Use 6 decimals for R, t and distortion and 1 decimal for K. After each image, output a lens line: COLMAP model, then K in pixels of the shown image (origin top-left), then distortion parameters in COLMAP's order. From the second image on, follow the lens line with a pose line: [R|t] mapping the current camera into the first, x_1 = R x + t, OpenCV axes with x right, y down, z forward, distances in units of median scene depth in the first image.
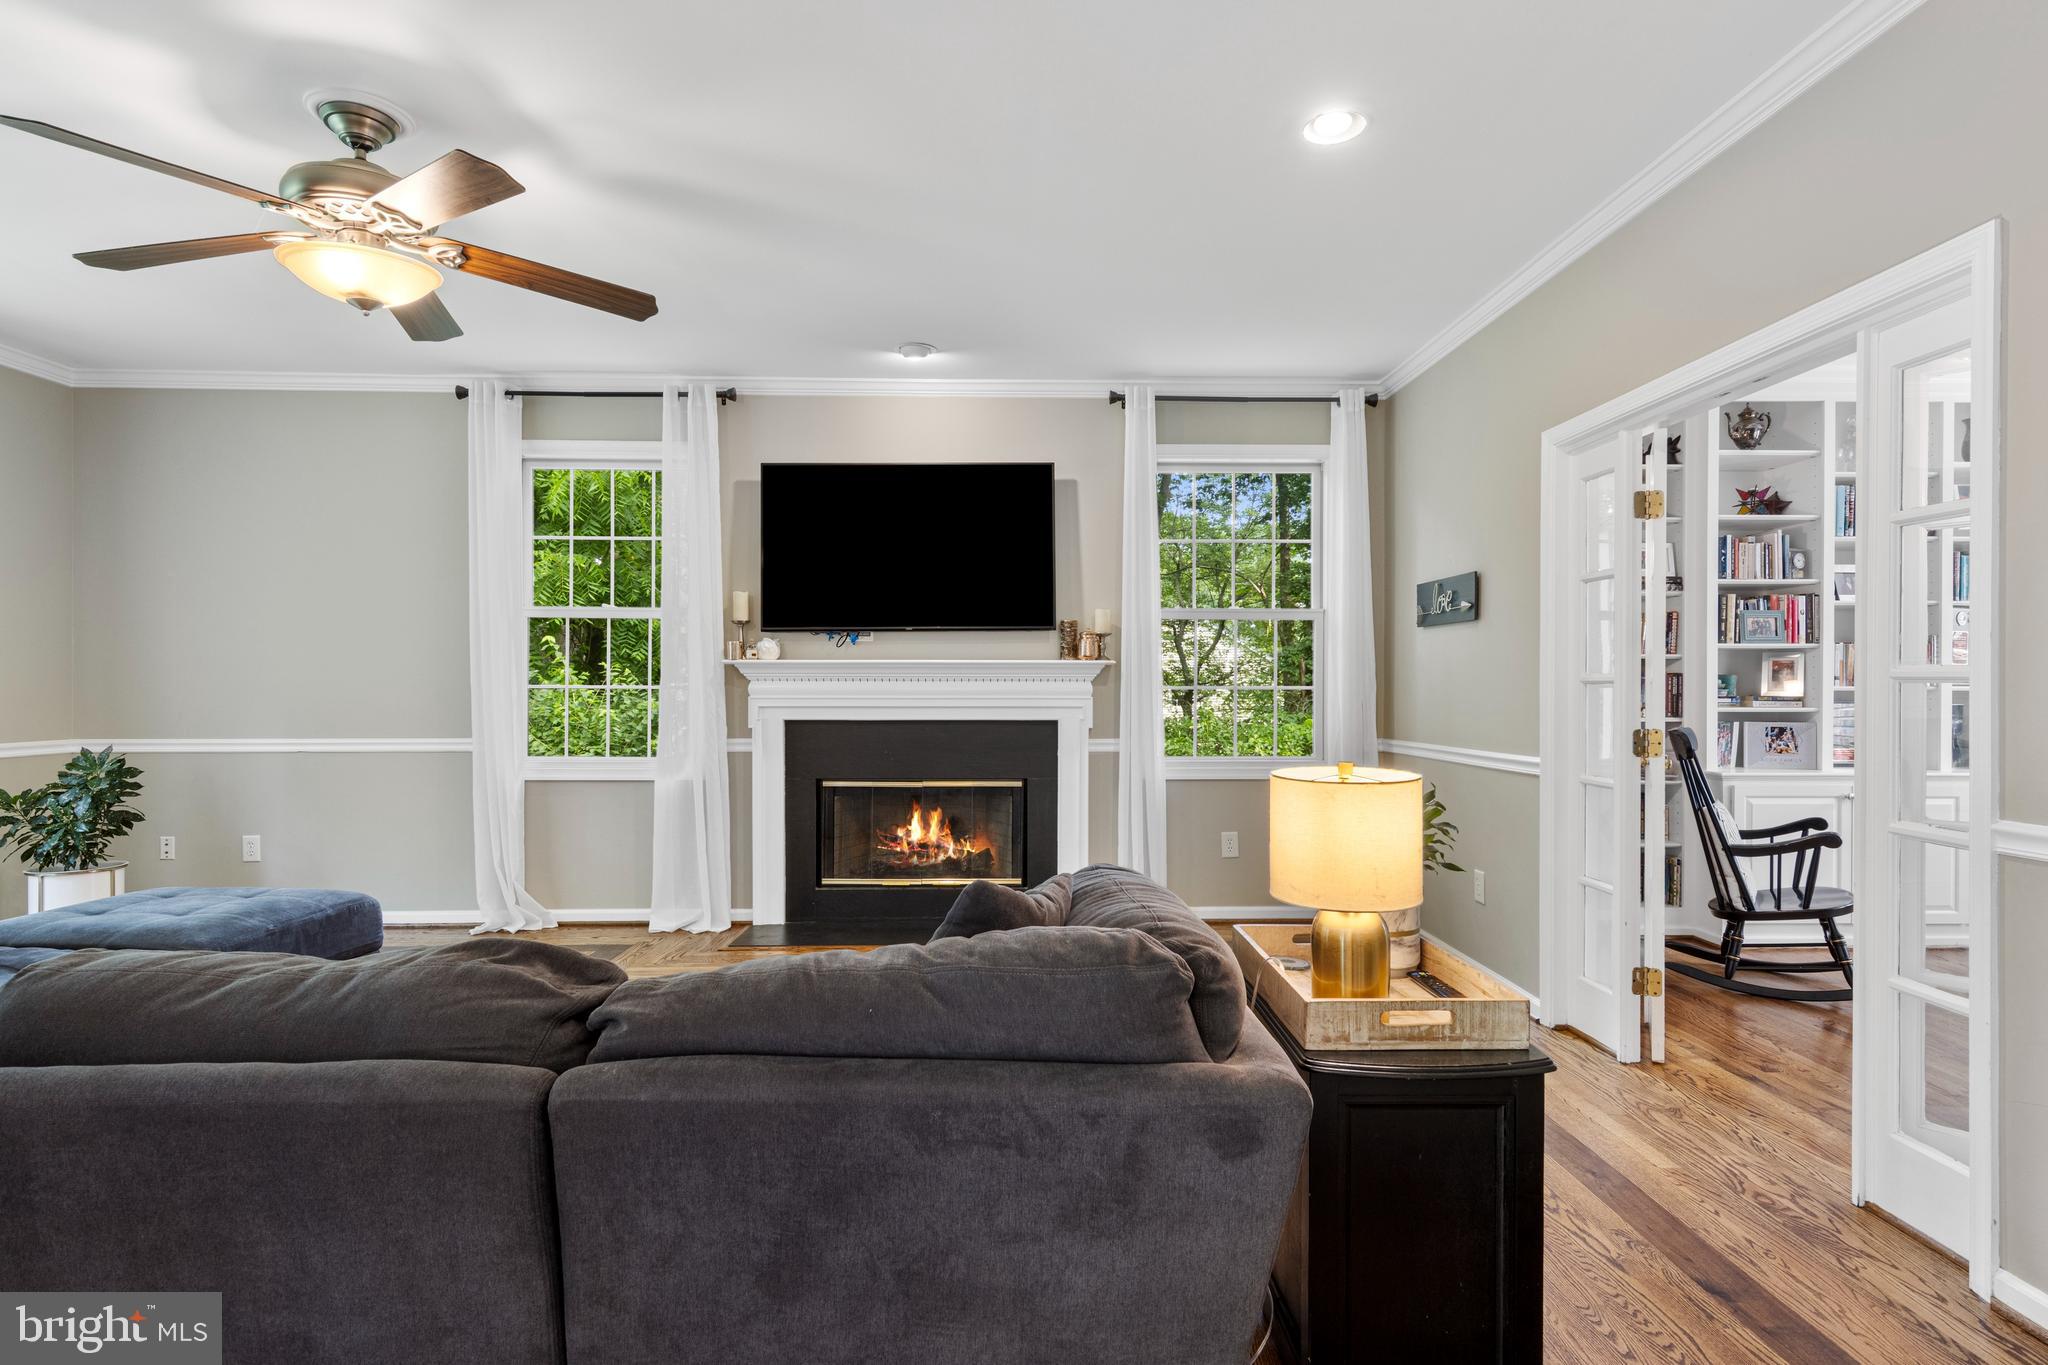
lens RADIAL K [[1051.0, 0, 1029.4], [0, 1051.0, 680.2], [0, 0, 1]] dist [0.010744, 0.000238]
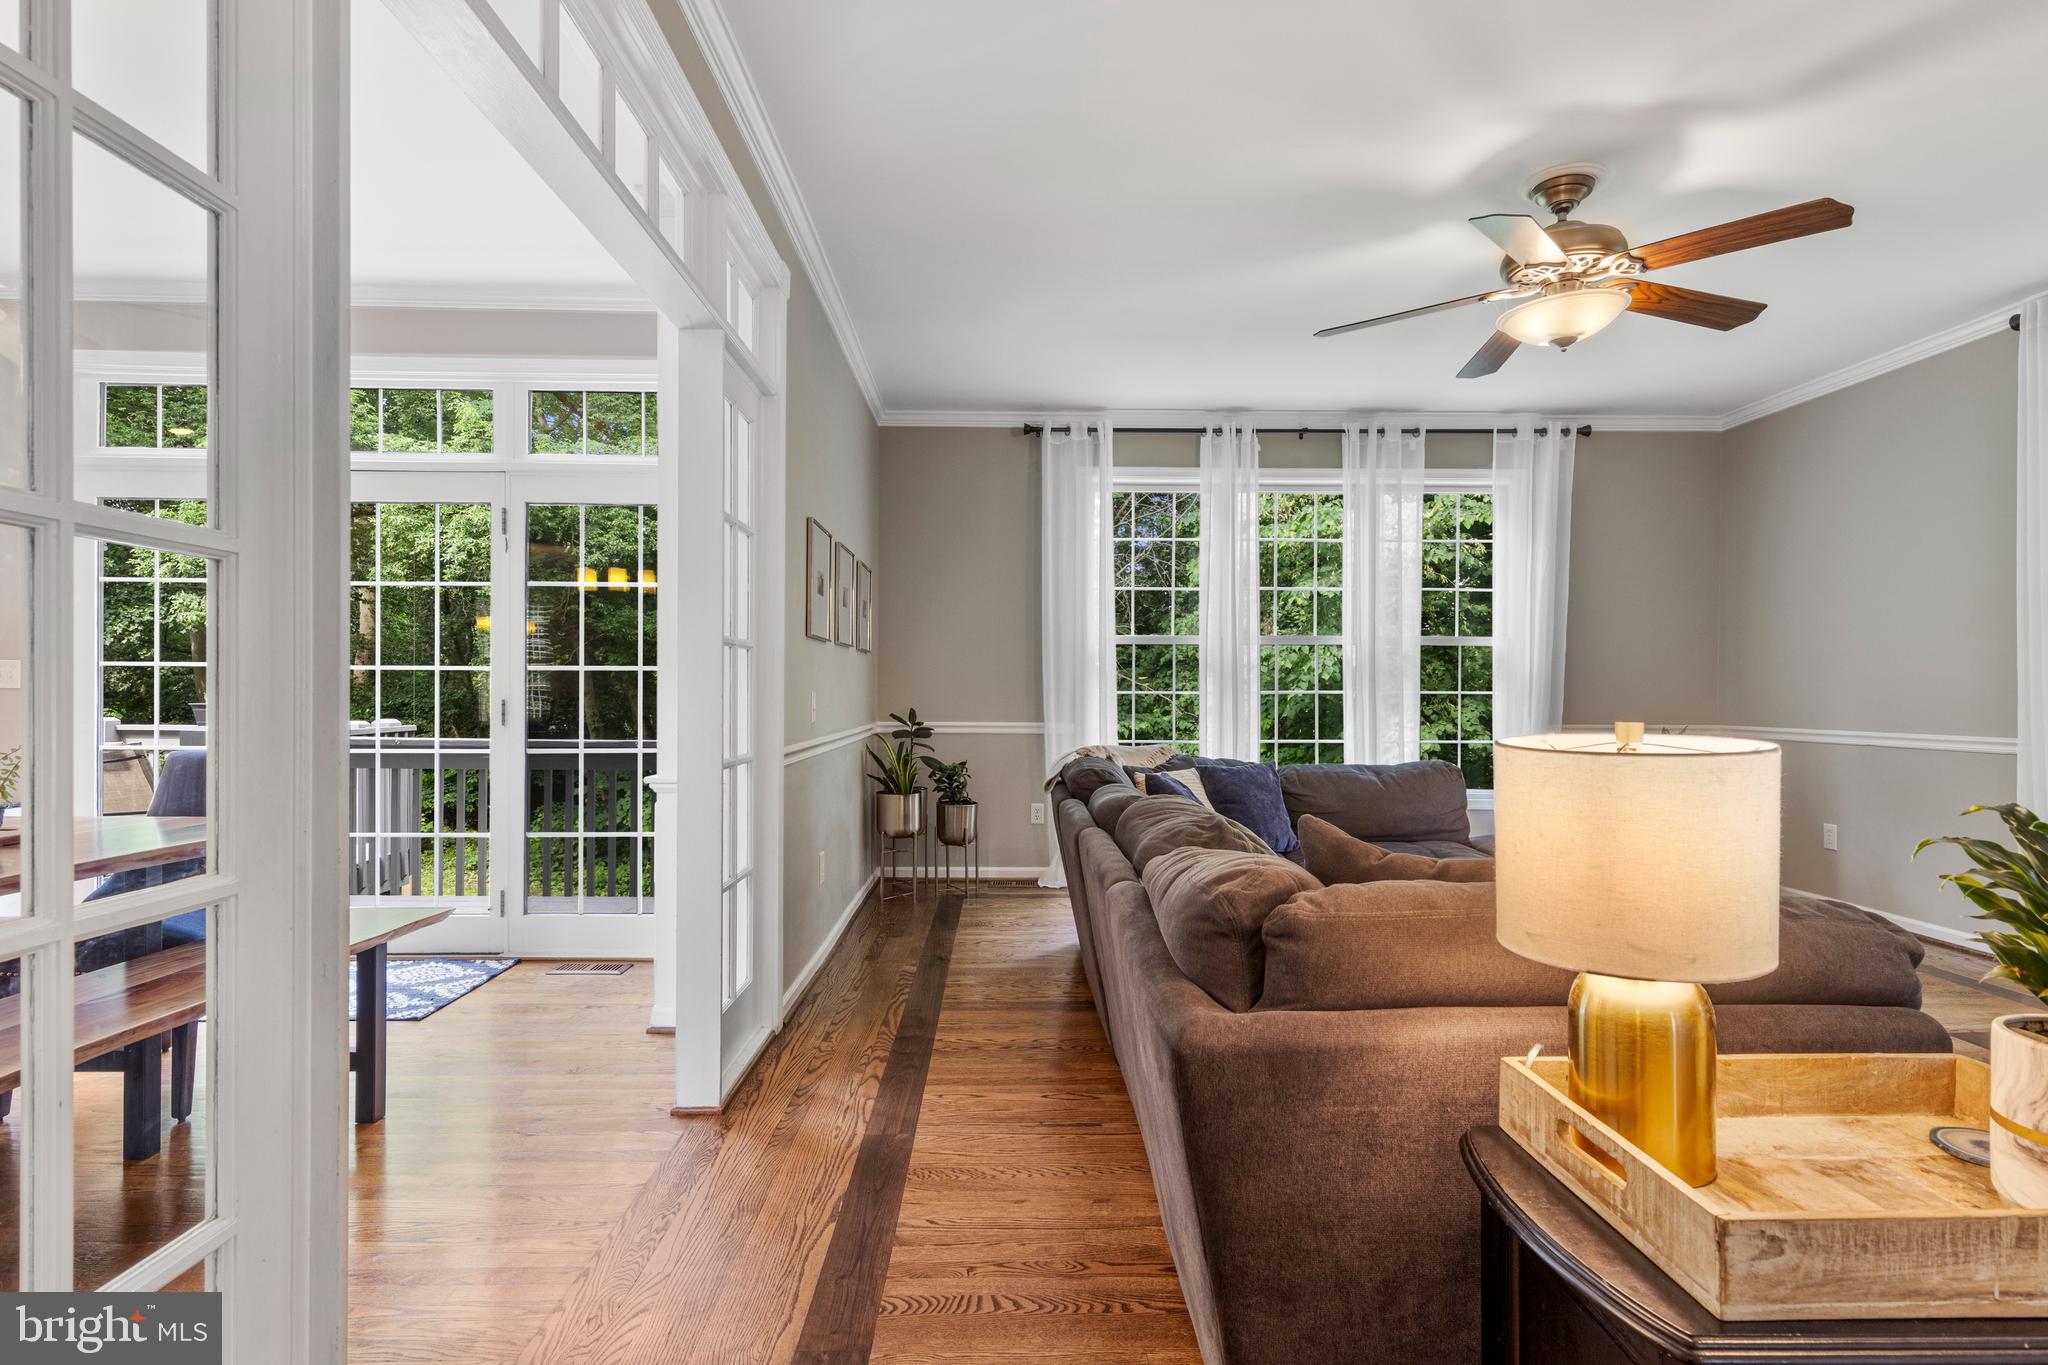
lens RADIAL K [[1051.0, 0, 1030.2], [0, 1051.0, 689.1], [0, 0, 1]] dist [0.010744, 0.000238]
pose [[0.001849, -0.004102, -0.999990, 0.277681], [0.001178, 0.999991, -0.004100, 0.018937], [0.999998, -0.001171, 0.001854, 0.199829]]
